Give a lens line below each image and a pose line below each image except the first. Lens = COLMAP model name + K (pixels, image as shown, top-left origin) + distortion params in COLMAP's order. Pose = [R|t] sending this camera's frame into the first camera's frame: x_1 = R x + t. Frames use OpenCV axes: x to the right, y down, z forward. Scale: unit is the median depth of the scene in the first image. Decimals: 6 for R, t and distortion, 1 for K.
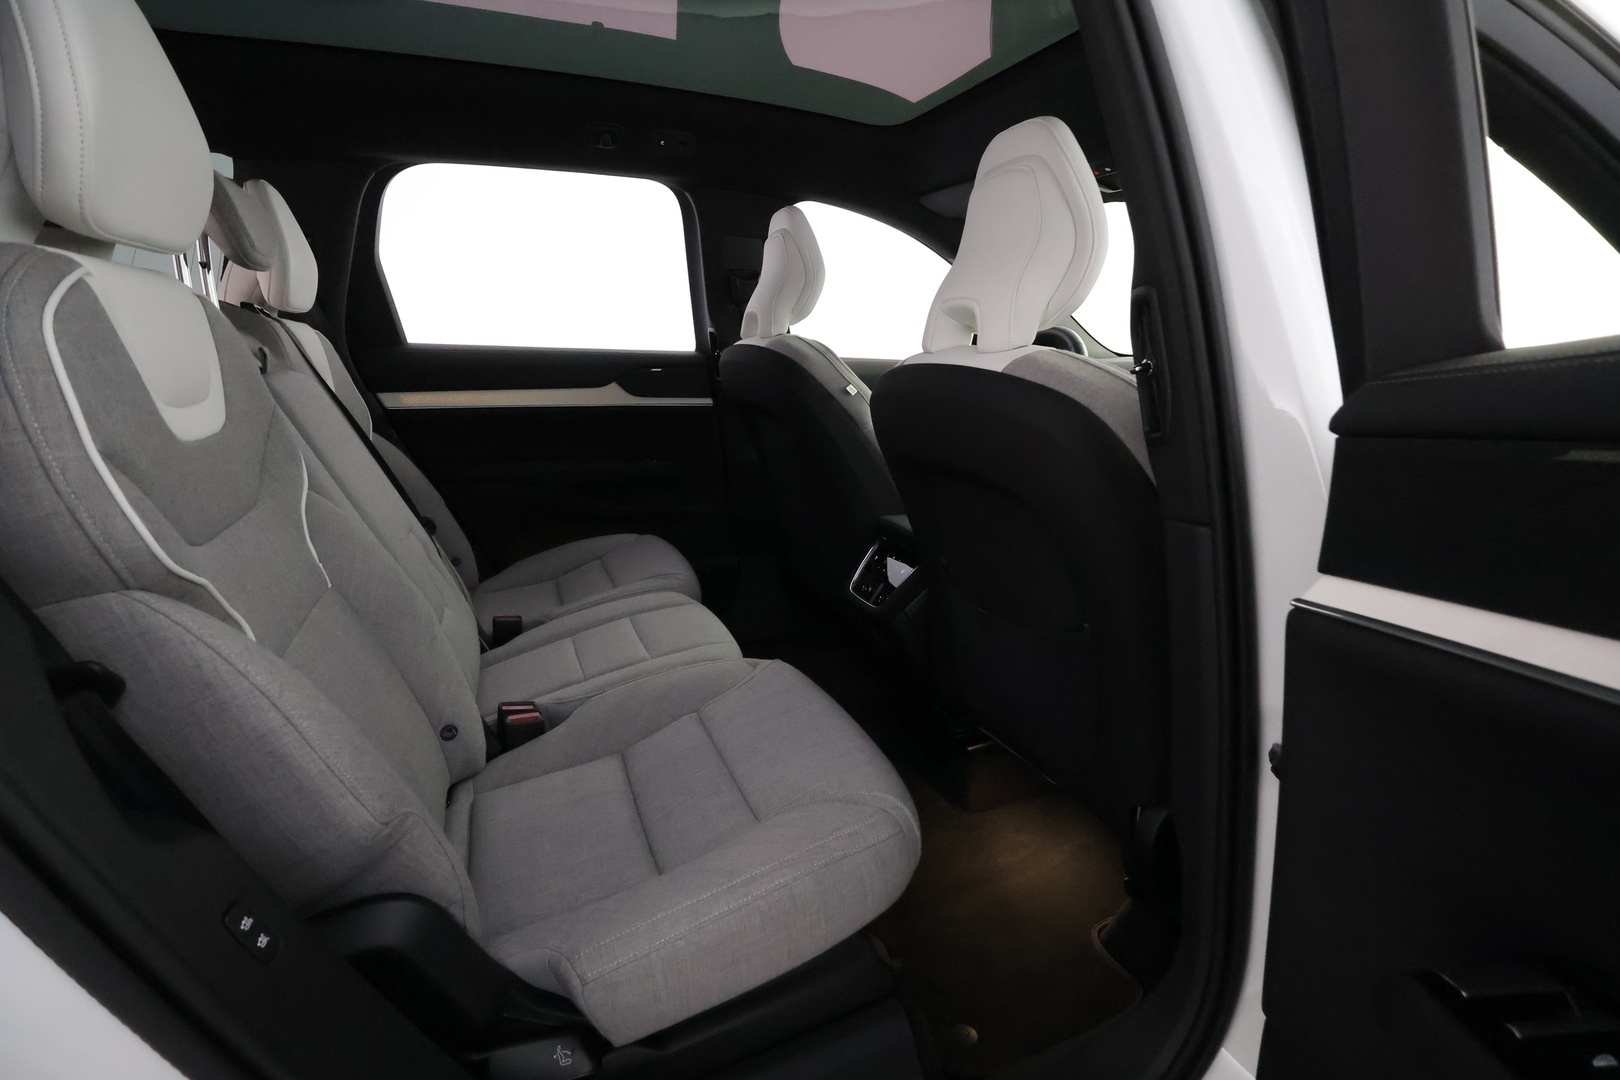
lens RADIAL K [[753.9, 0, 809.5], [0, 753.9, 545.6], [0, 0, 1]] dist [0.003780, 0.001081]
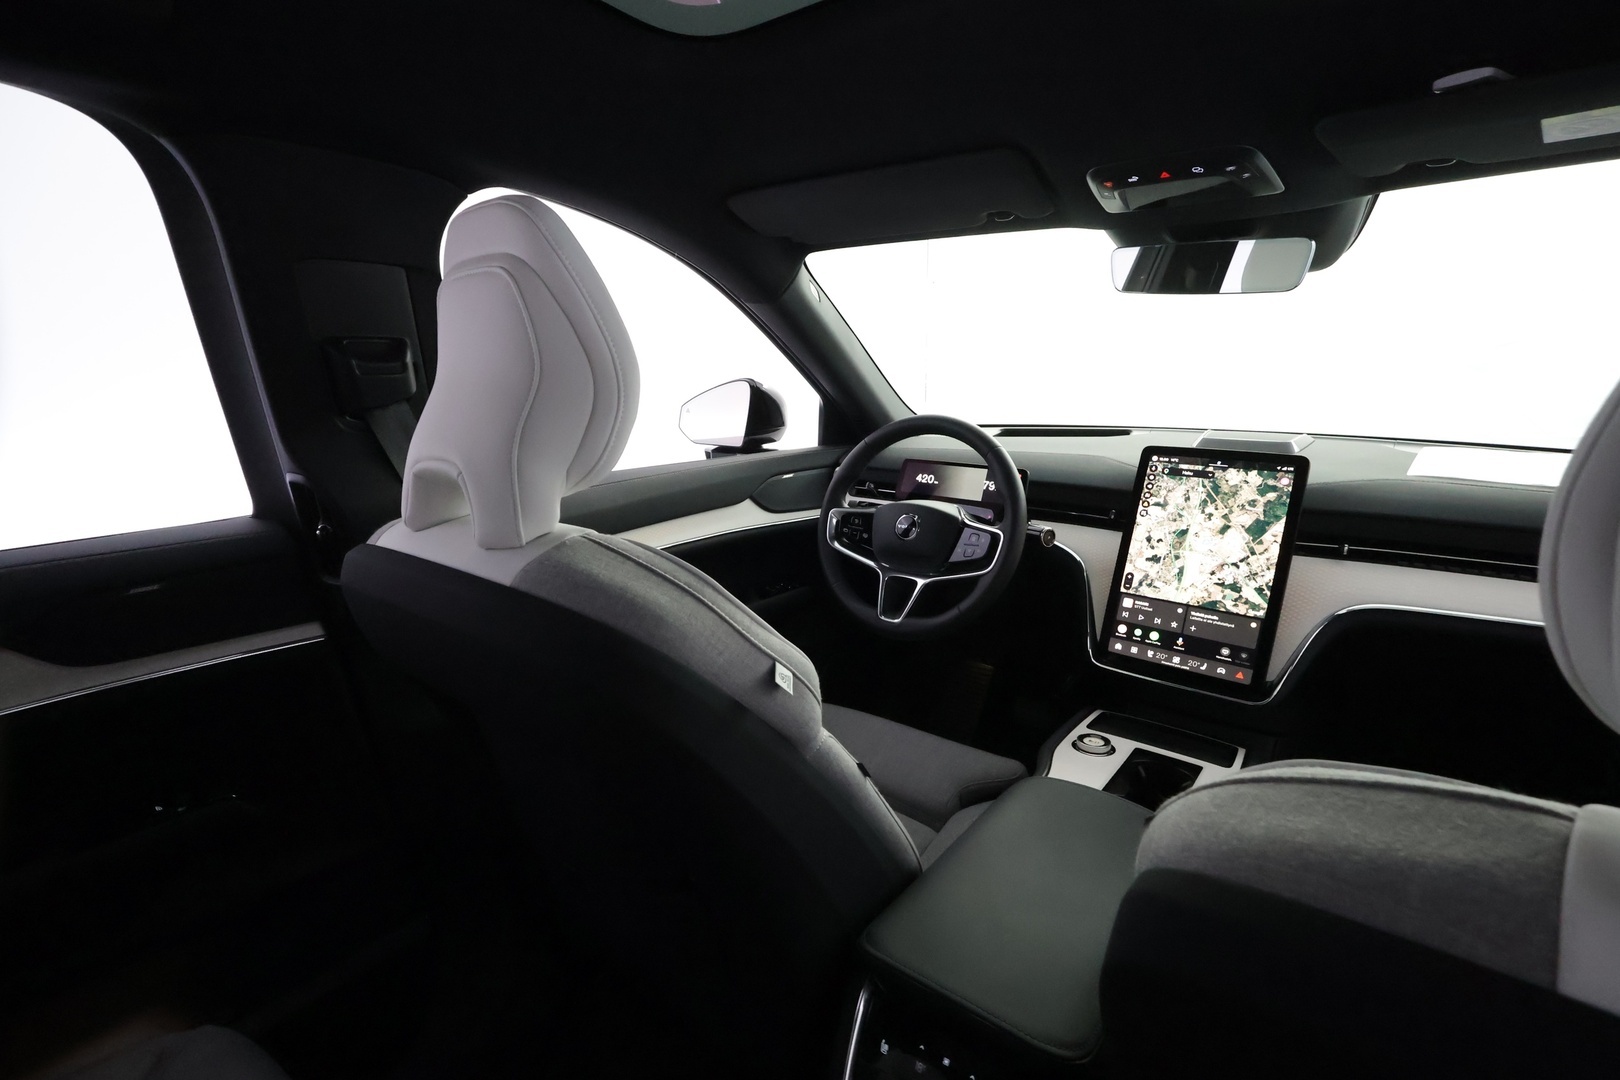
lens RADIAL K [[753.9, 0, 809.5], [0, 753.9, 545.6], [0, 0, 1]] dist [0.003780, 0.001081]
pose [[0.875152, -0.139682, 0.463248, -0.090416], [0.153731, 0.988084, 0.007512, -0.238479], [-0.458777, 0.064642, 0.886197, 0.554926]]
